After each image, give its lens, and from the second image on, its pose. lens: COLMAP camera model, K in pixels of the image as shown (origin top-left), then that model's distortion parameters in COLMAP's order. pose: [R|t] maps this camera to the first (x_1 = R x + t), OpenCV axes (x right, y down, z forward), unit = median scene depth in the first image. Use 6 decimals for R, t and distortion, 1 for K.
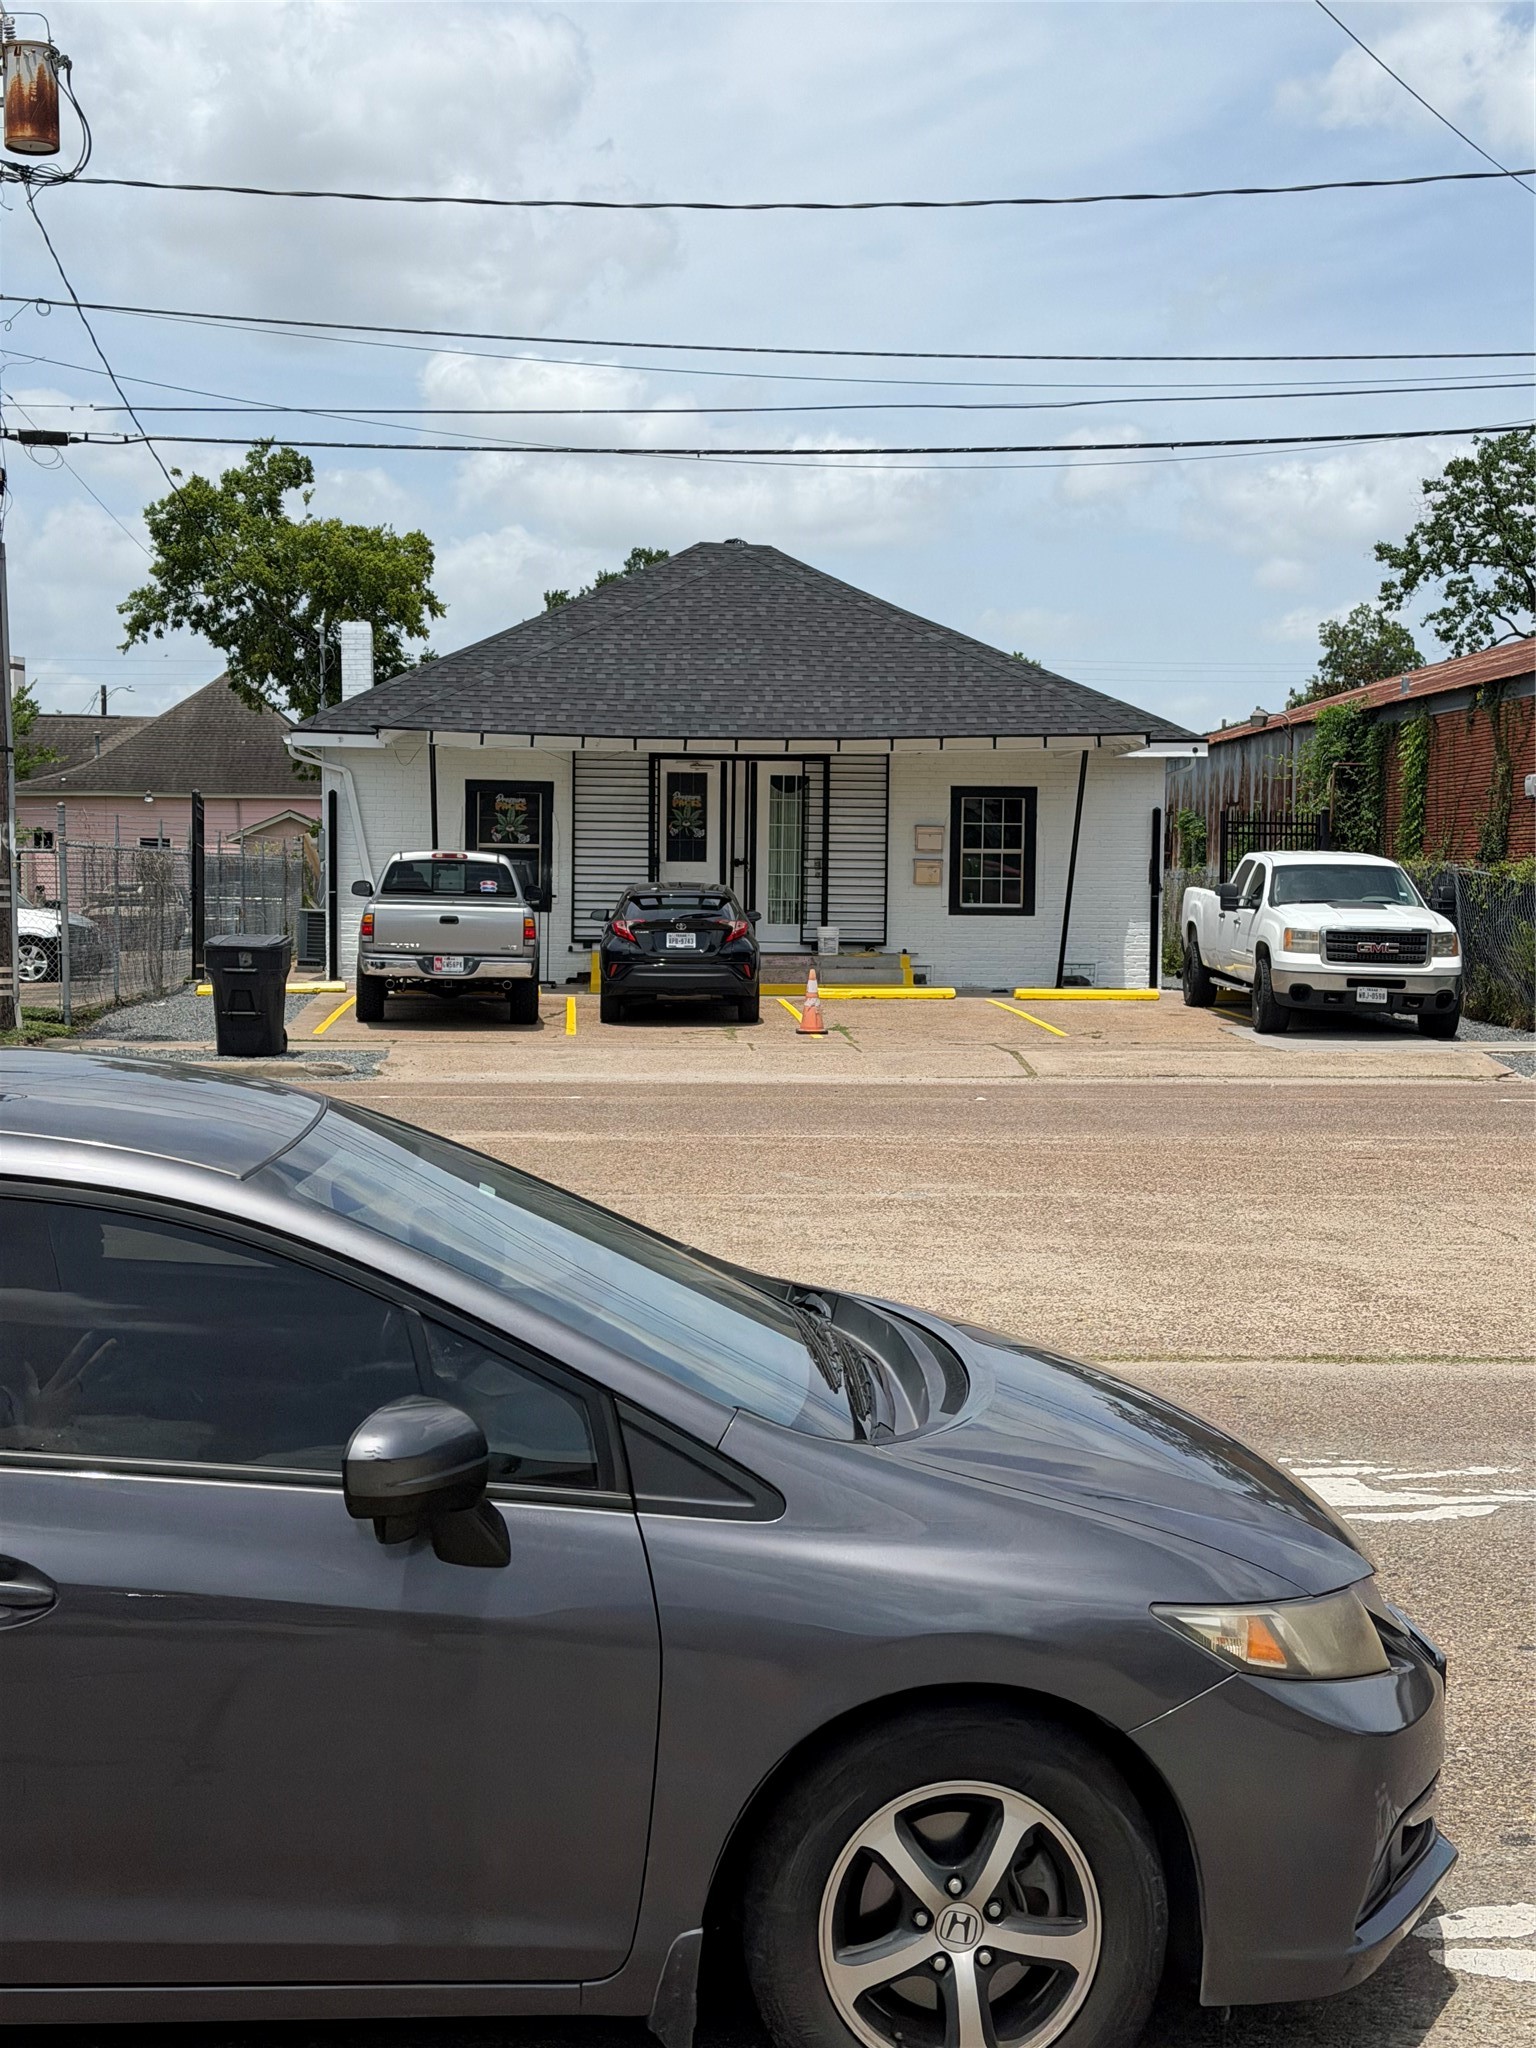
lens RADIAL K [[2870.4, 0, 788.4], [0, 2870.4, 1034.7], [0, 0, 1]] dist [0.134565, 0.000000]
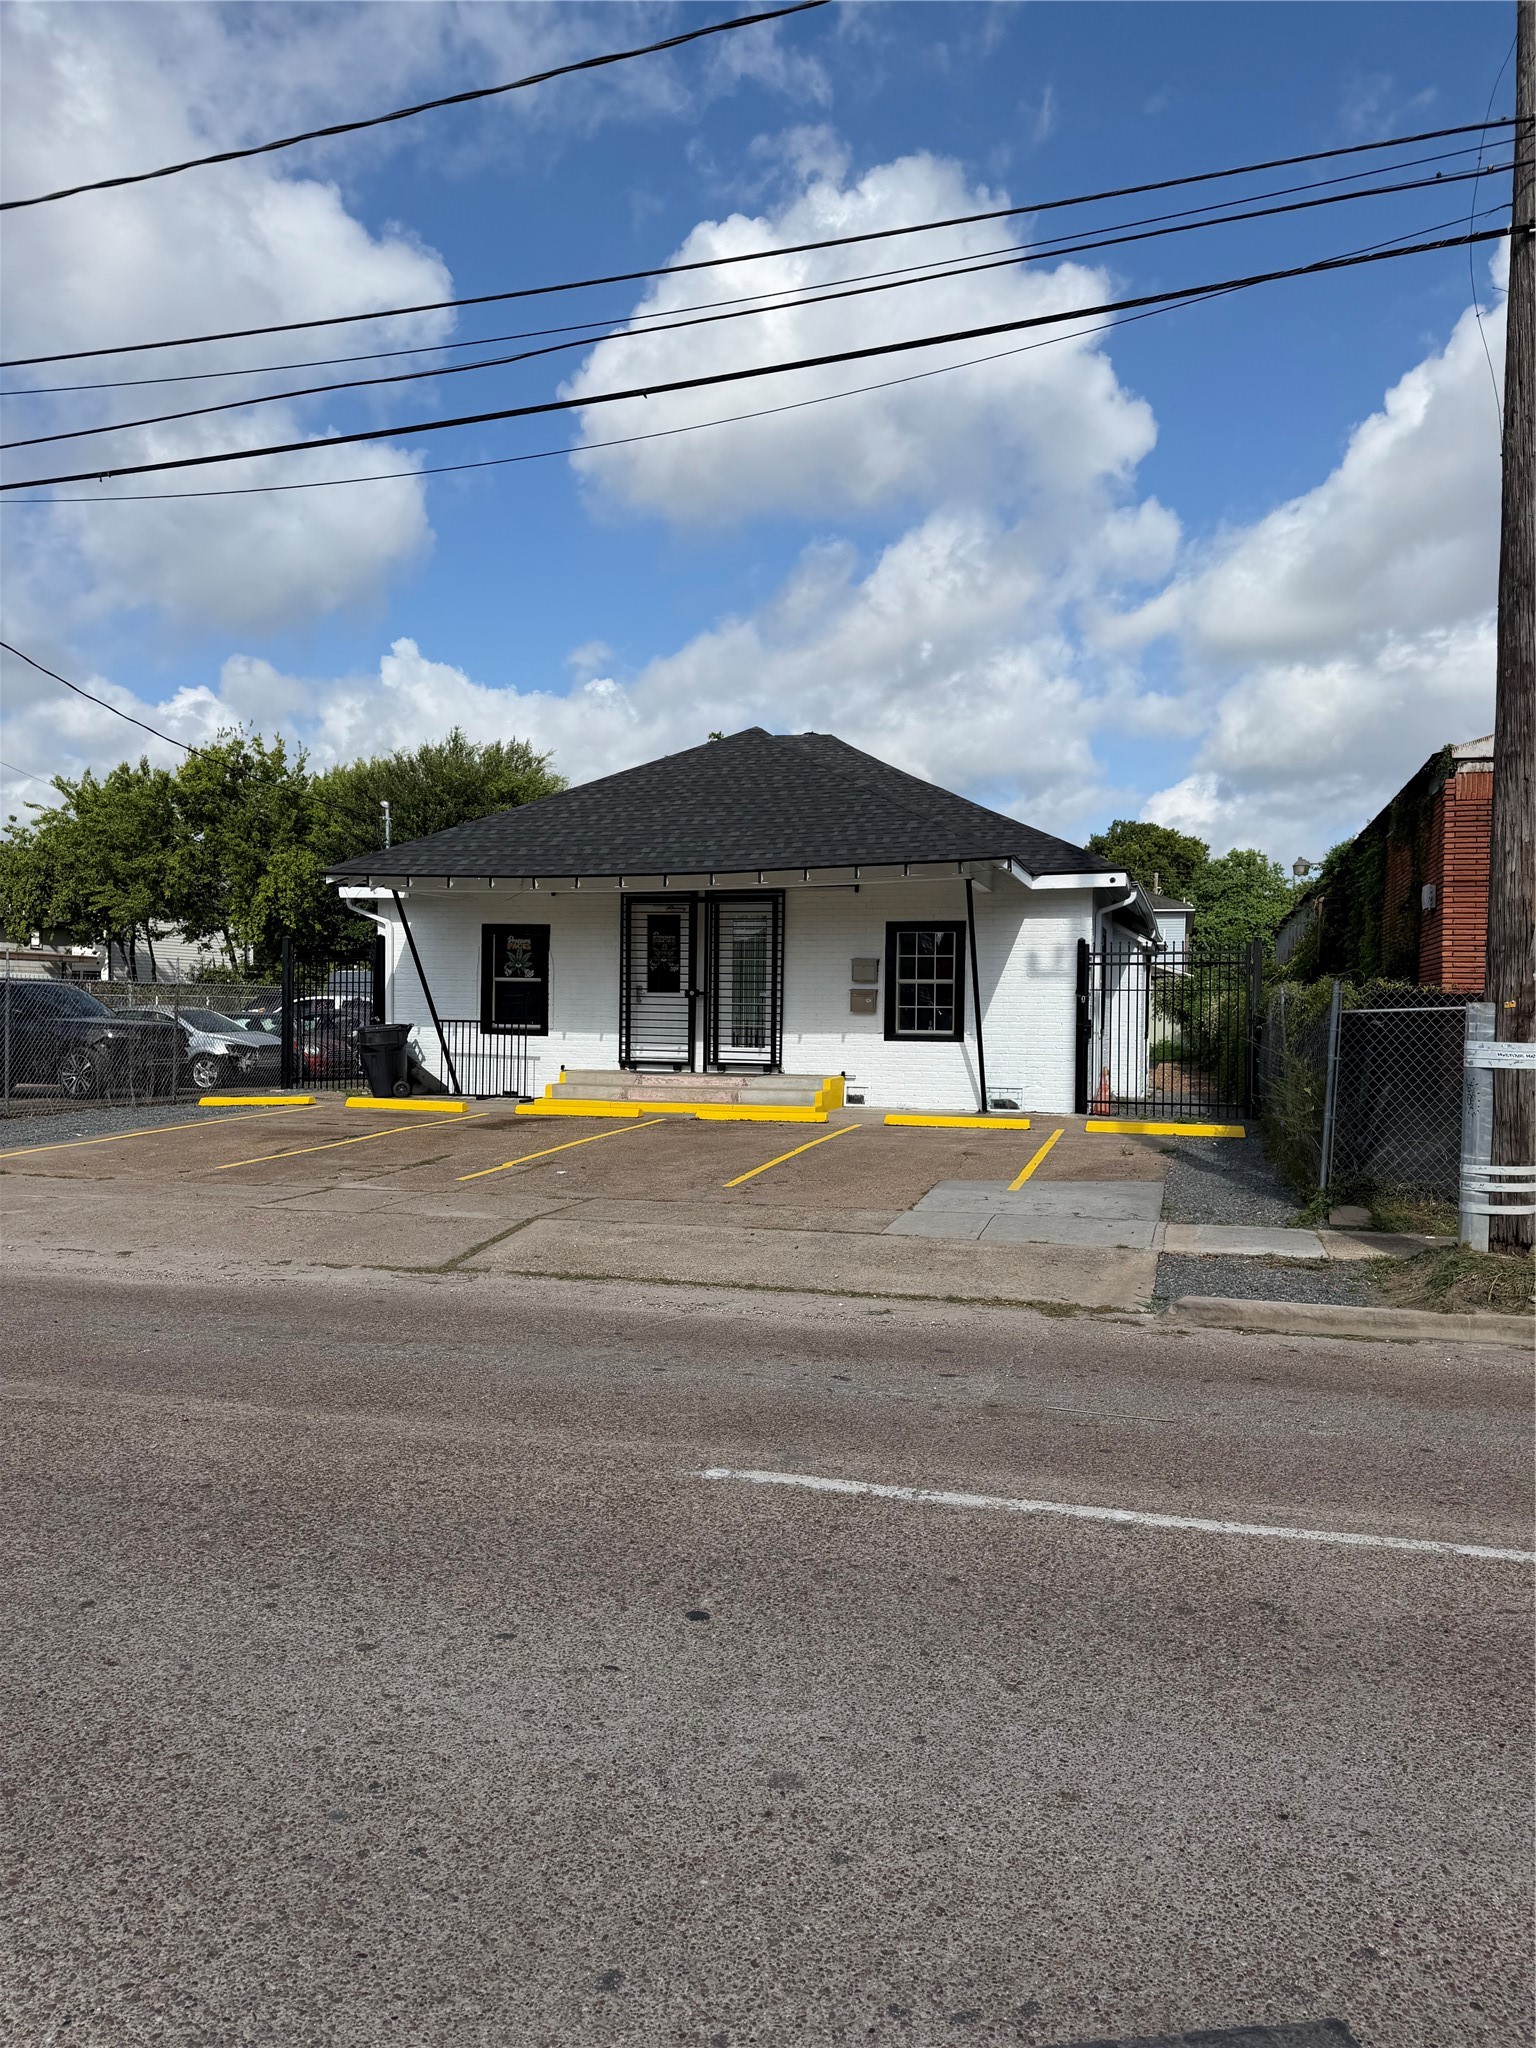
lens RADIAL K [[1431.3, 0, 774.3], [0, 1431.3, 1044.6], [0, 0, 1]] dist [0.103275, -0.101838]
pose [[0.937101, 0.007945, -0.348969, 0.205242], [-0.019662, 0.999355, -0.030048, -0.023298], [0.348505, 0.035019, 0.936653, 0.481813]]
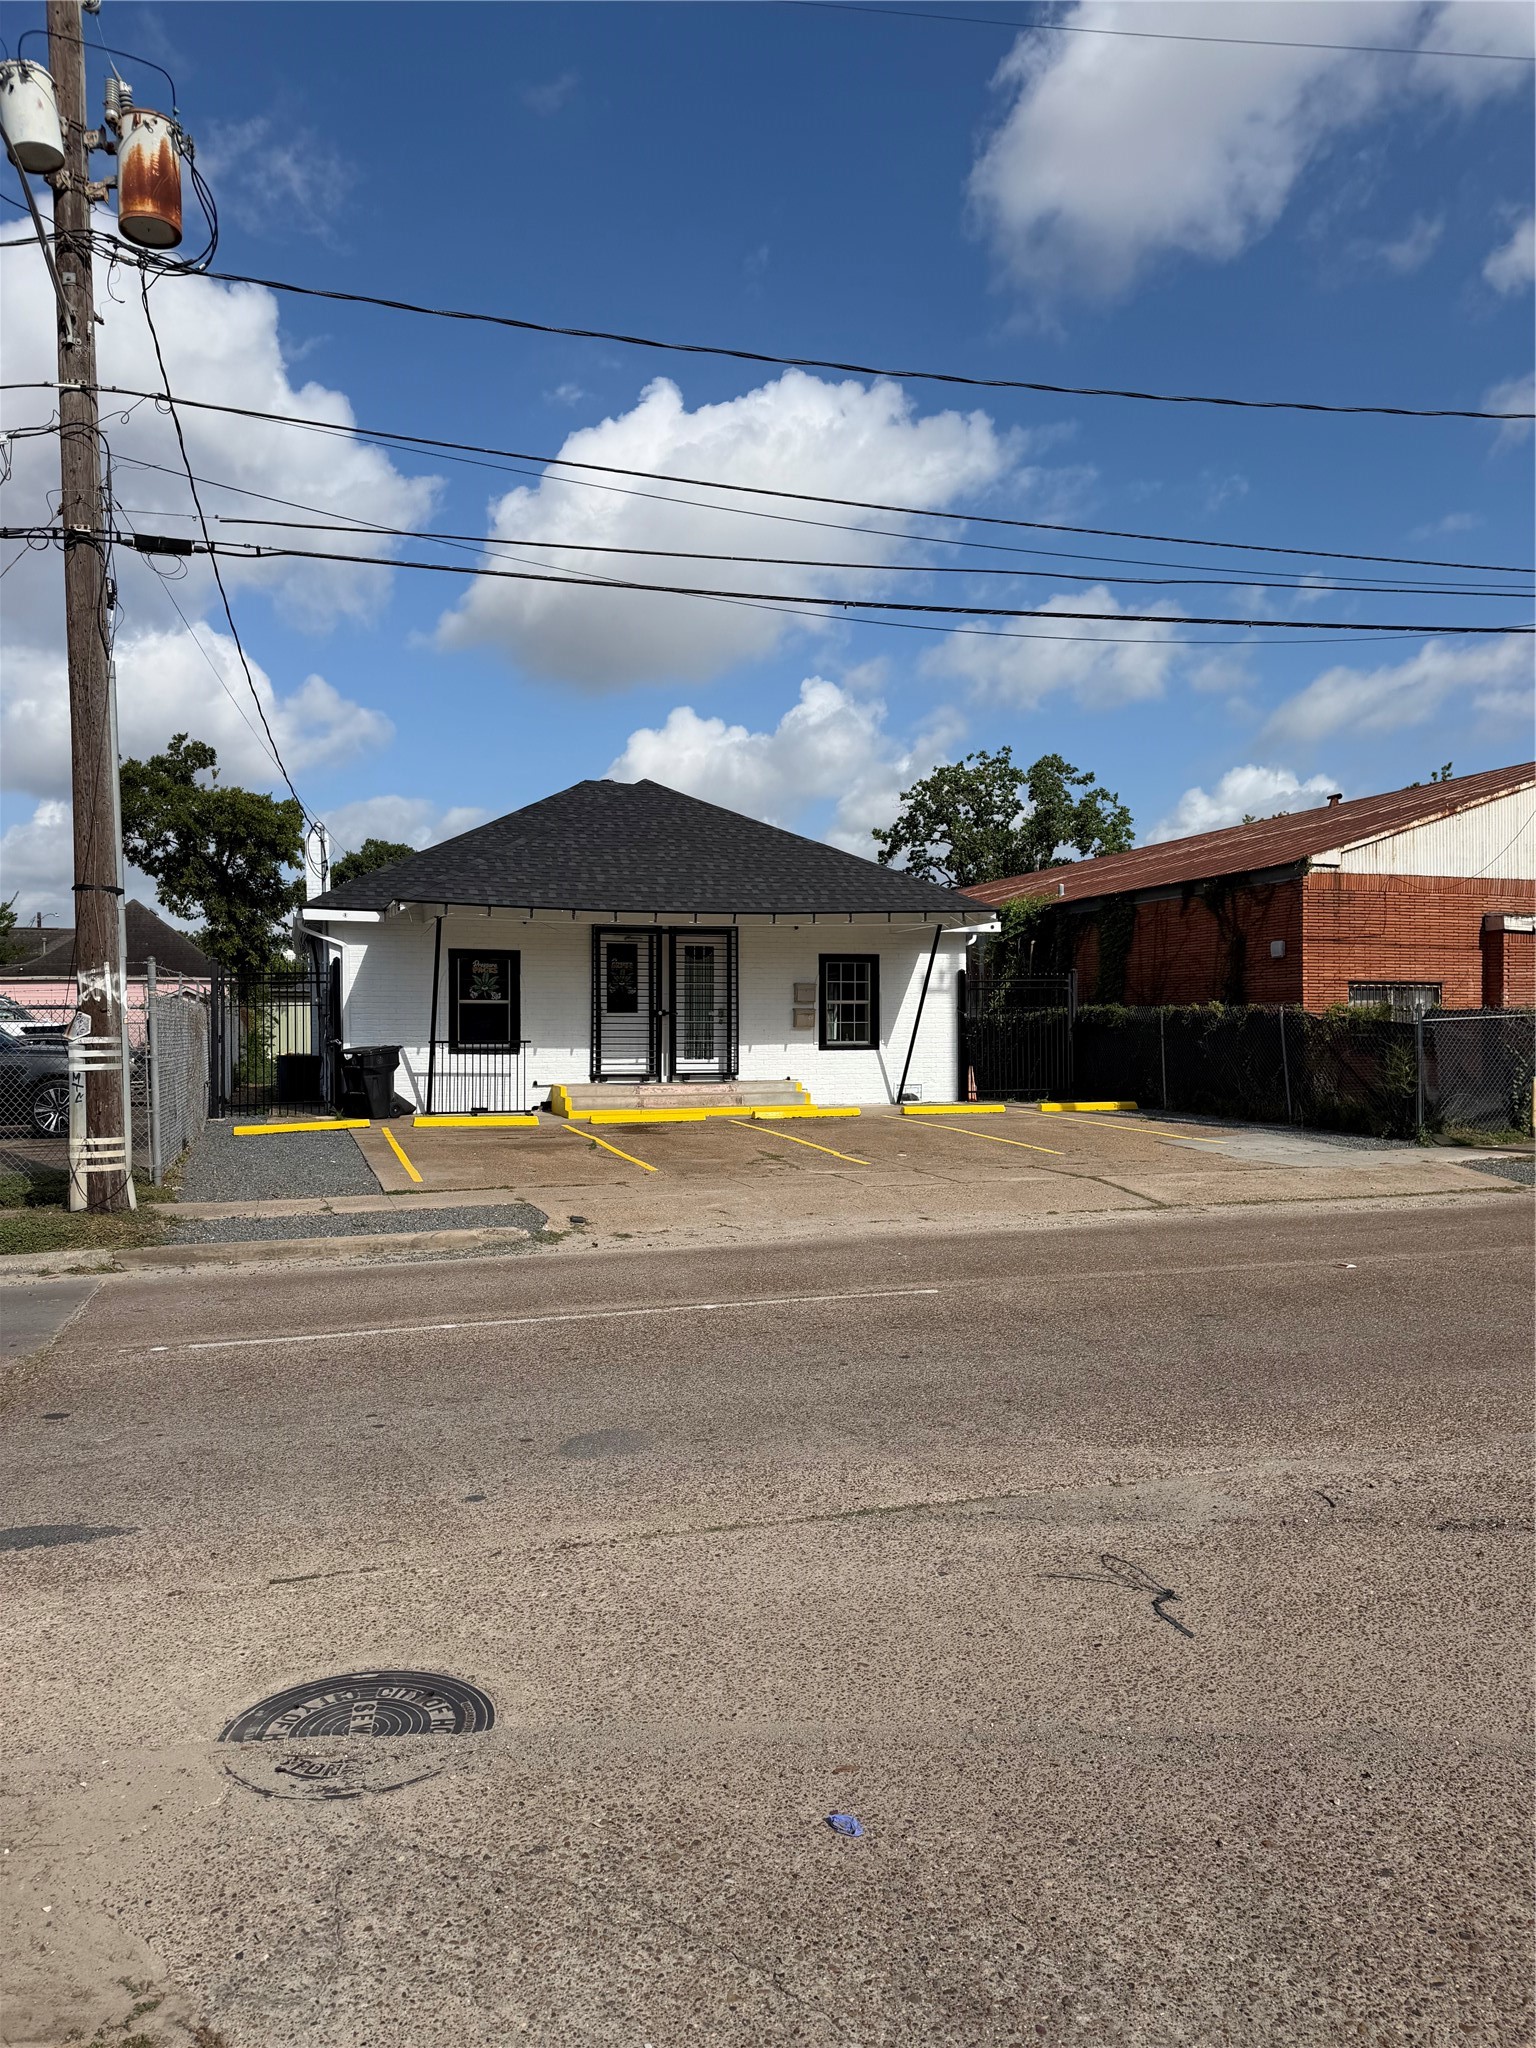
lens RADIAL K [[1431.3, 0, 764.8], [0, 1431.3, 1036.8], [0, 0, 1]] dist [0.103275, -0.101838]
pose [[0.969090, -0.016581, 0.246151, -0.131506], [0.027885, 0.998707, -0.042507, -0.020571], [-0.245128, 0.048057, 0.968299, 0.365140]]
